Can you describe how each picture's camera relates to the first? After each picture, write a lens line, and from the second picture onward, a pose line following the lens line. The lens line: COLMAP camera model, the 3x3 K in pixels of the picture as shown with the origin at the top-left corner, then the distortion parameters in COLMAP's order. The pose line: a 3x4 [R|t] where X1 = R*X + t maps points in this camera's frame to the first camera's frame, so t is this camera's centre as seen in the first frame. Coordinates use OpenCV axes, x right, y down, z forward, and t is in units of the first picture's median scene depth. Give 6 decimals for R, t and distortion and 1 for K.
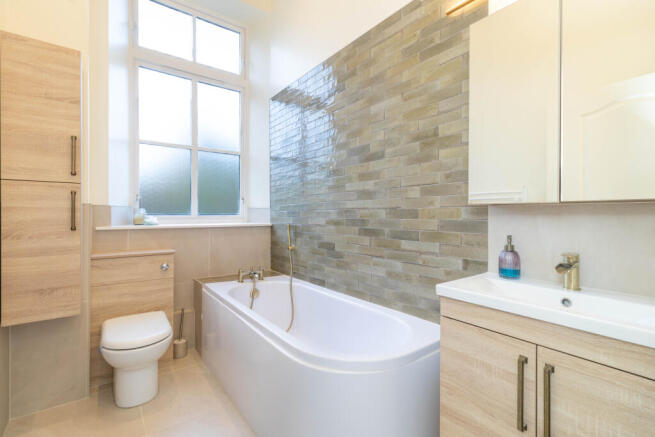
lens RADIAL K [[300.9, 0, 325.1], [0, 300.9, 214.2], [0, 0, 1]] dist [0.002919, 0.001051]
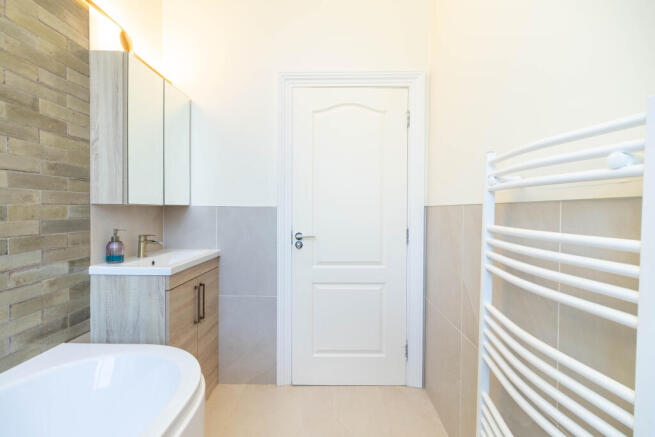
lens RADIAL K [[300.9, 0, 328.5], [0, 300.9, 215.0], [0, 0, 1]] dist [0.002919, 0.001051]
pose [[-0.789391, -0.024679, 0.613395, -0.698002], [-0.012632, 0.999633, 0.023961, -0.023727], [-0.613761, 0.011166, -0.789413, 1.172596]]
